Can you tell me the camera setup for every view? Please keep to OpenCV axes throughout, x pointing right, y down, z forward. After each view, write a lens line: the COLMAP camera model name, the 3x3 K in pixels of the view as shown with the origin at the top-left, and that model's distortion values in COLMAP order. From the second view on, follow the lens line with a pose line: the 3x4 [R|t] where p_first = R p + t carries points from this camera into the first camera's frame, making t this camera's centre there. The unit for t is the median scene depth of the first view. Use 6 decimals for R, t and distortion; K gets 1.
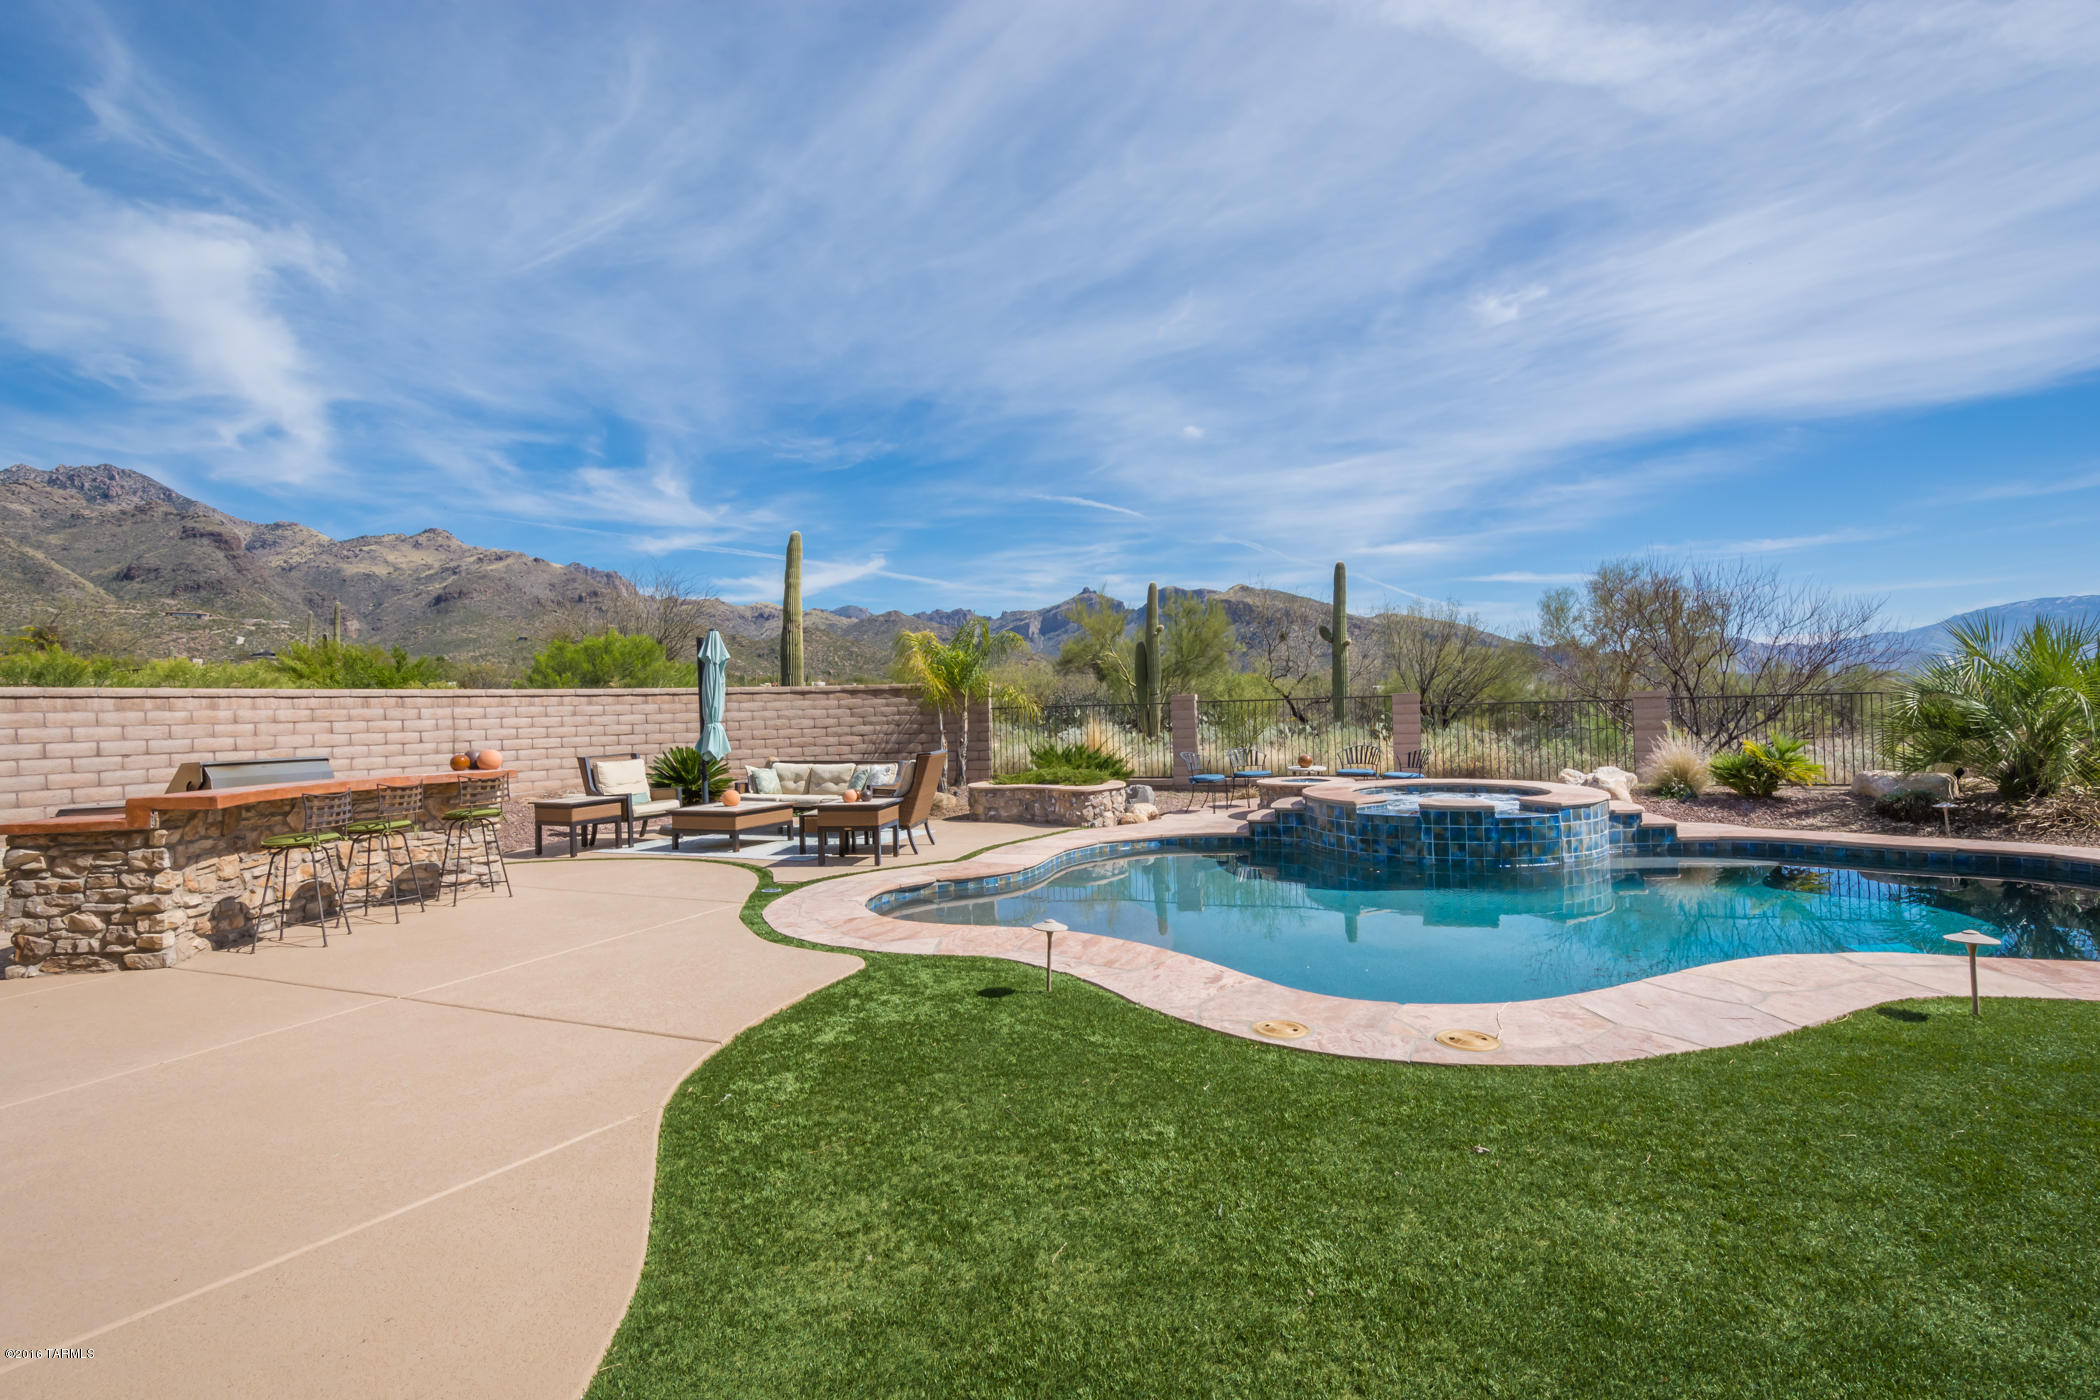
lens RADIAL K [[974.8, 0, 1057.3], [0, 974.8, 696.3], [0, 0, 1]] dist [0.022404, -0.010156]
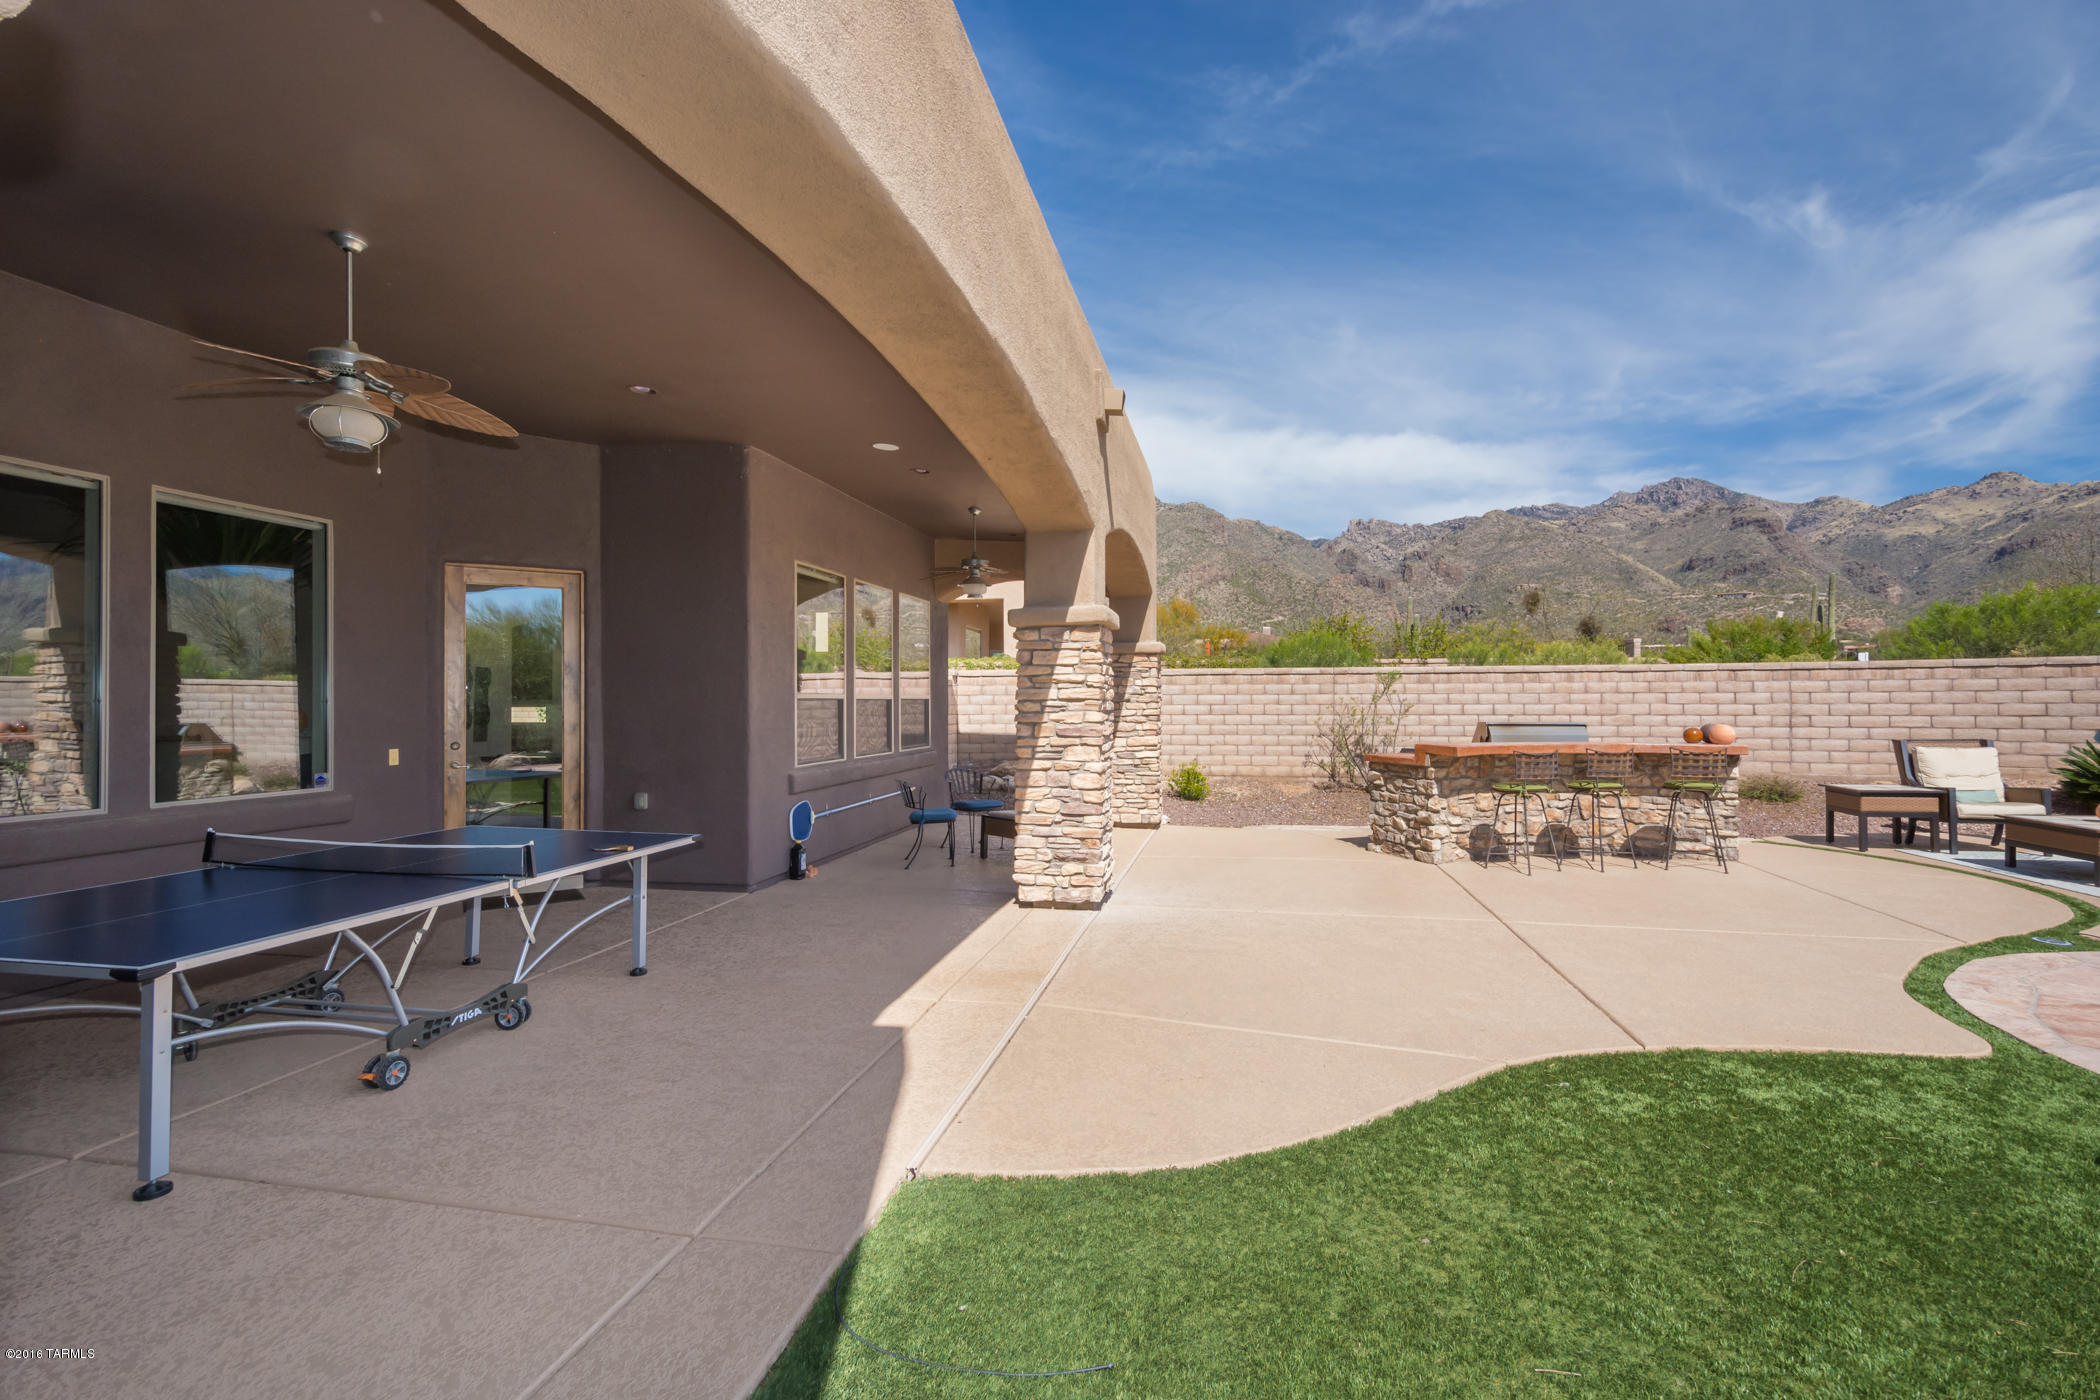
lens RADIAL K [[916.4, 0, 1045.6], [0, 916.4, 692.0], [0, 0, 1]] dist [0.001147, -0.003557]
pose [[0.200081, 0.018556, -0.979604, 0.155055], [0.009740, 0.999734, 0.020927, -0.004240], [0.979731, -0.013728, 0.199847, 0.104548]]
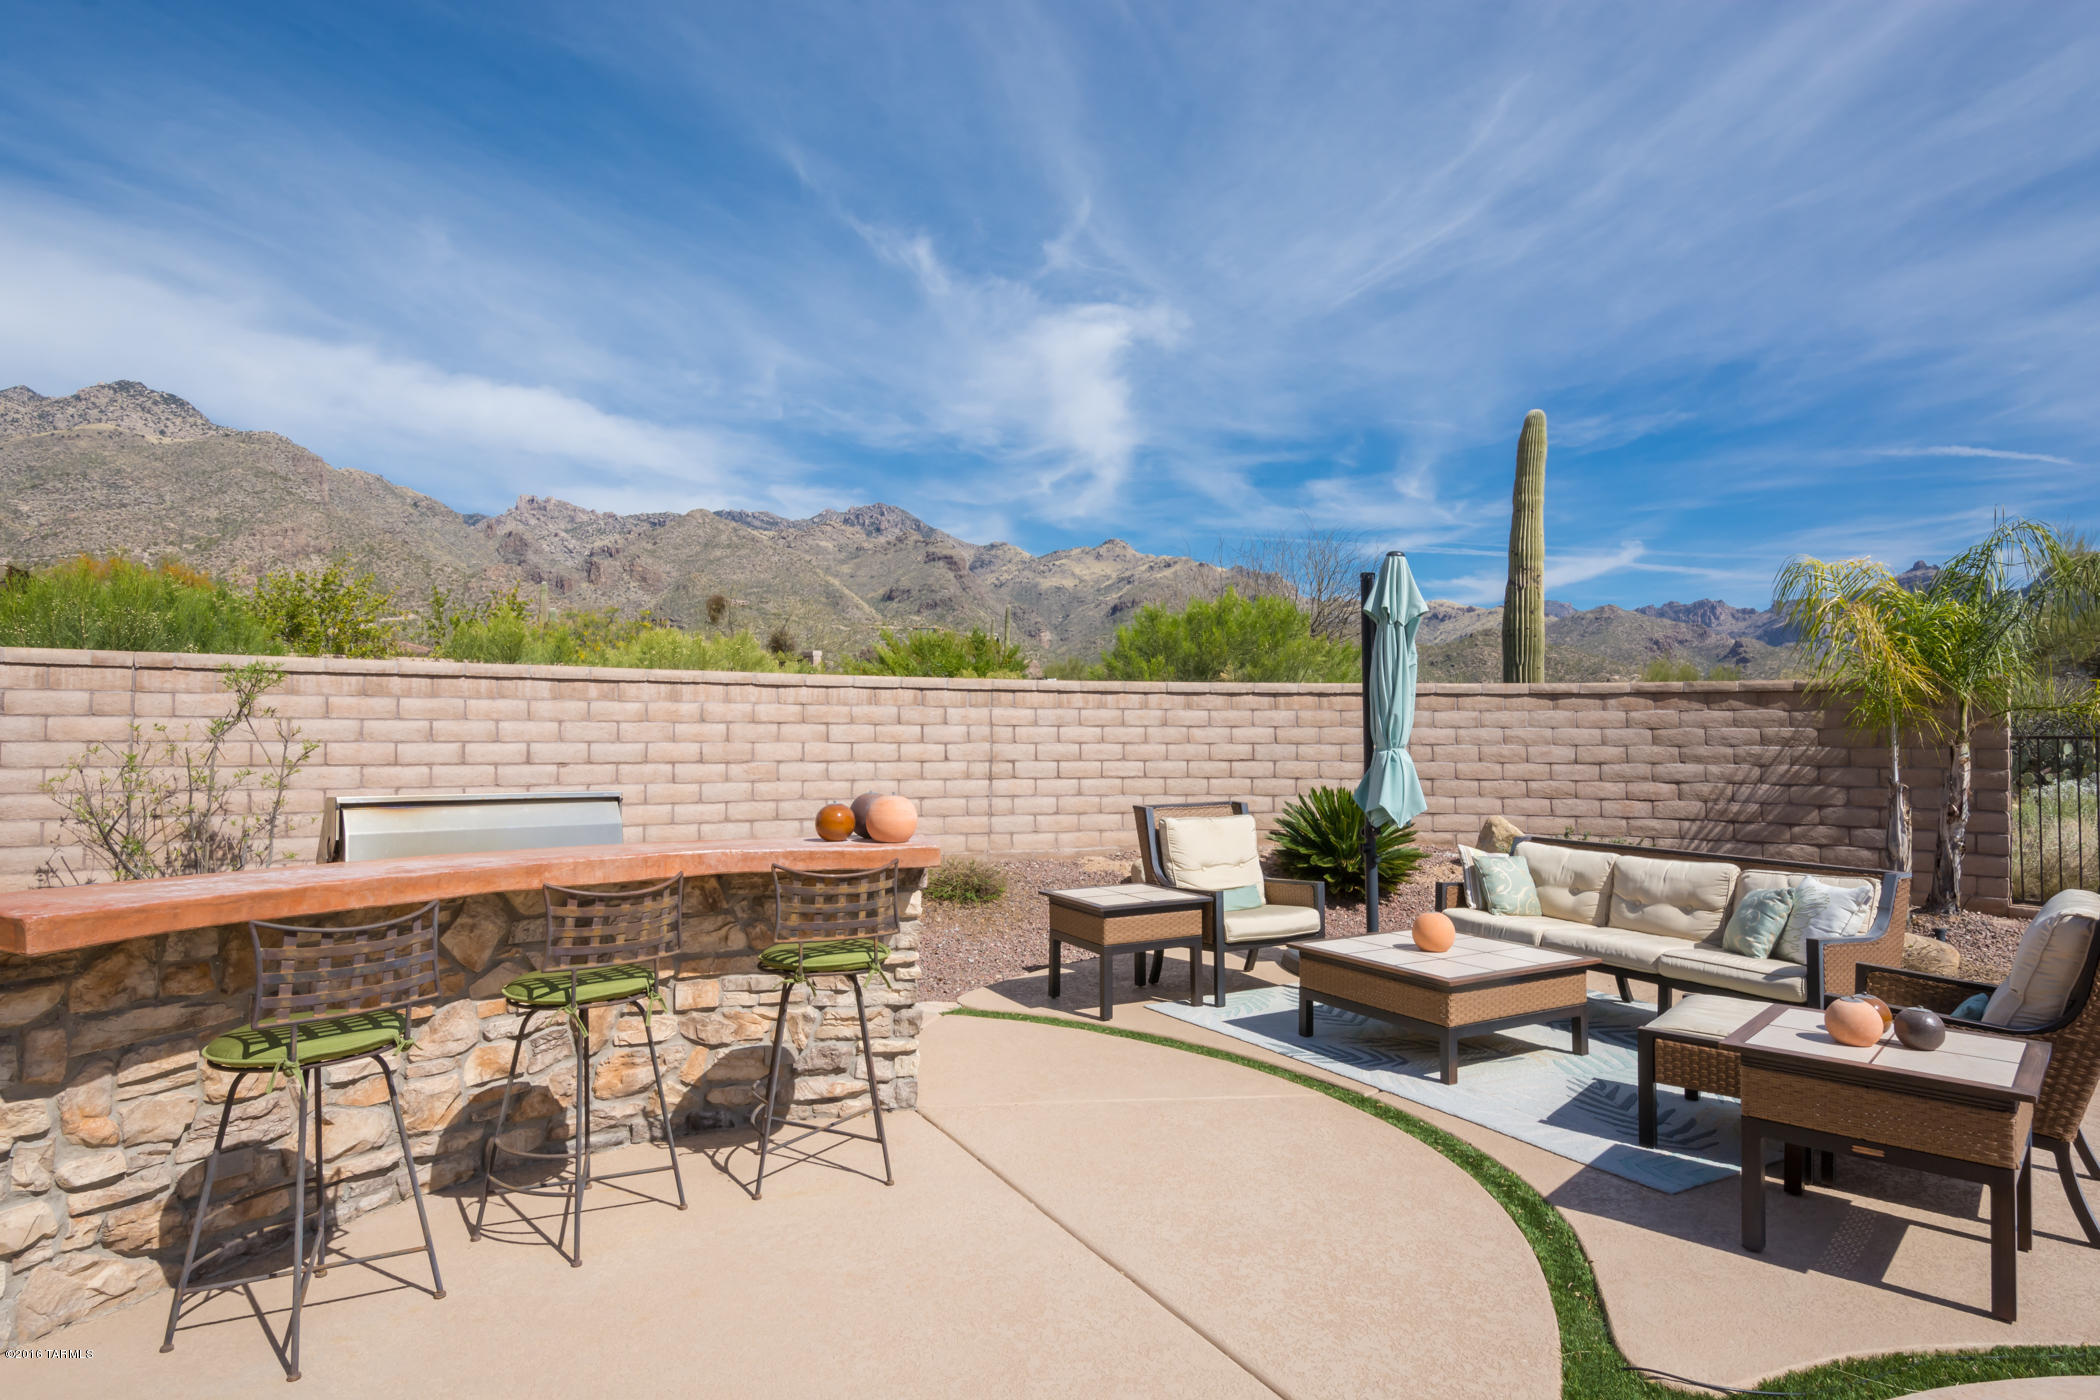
lens RADIAL K [[1149.2, 0, 1060.6], [0, 1149.2, 690.8], [0, 0, 1]] dist [0.015502, -0.002120]
pose [[0.820796, 0.010889, -0.571117, -0.178854], [-0.021305, 0.999706, -0.011559, 0.009678], [0.570824, 0.021656, 0.820787, 0.486263]]
